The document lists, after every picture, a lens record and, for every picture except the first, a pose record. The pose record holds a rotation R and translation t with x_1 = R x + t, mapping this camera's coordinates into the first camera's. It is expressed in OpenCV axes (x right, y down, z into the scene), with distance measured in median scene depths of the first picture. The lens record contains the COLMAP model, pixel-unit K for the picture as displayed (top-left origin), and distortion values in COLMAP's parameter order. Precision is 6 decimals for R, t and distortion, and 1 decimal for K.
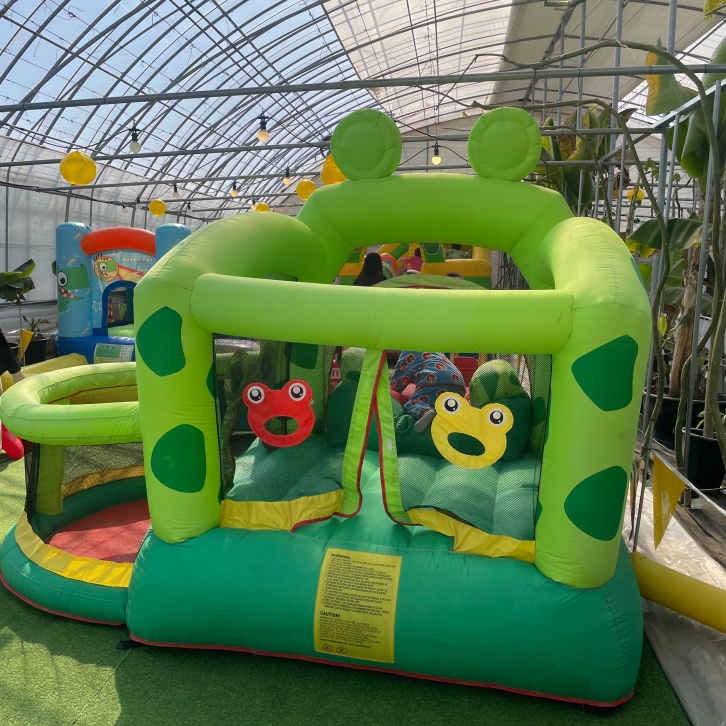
lens RADIAL K [[720.8, 0, 369.2], [0, 720.8, 348.2], [0, 0, 1]] dist [0.099953, -0.123246]
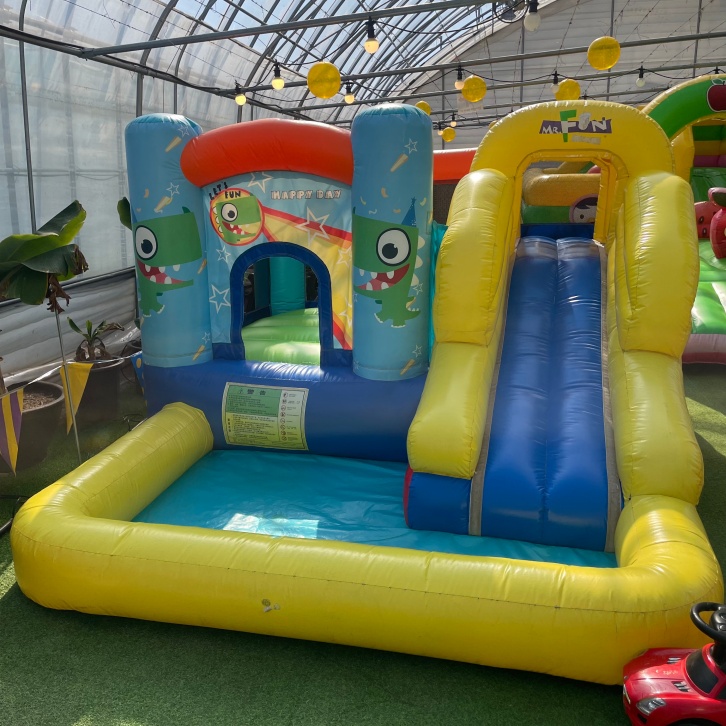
lens RADIAL K [[720.8, 0, 369.2], [0, 720.8, 348.2], [0, 0, 1]] dist [0.099953, -0.123246]
pose [[0.996137, -0.018298, -0.085884, -0.238373], [0.027317, 0.994092, 0.105044, -0.071889], [0.083455, -0.106984, 0.990752, 0.544170]]
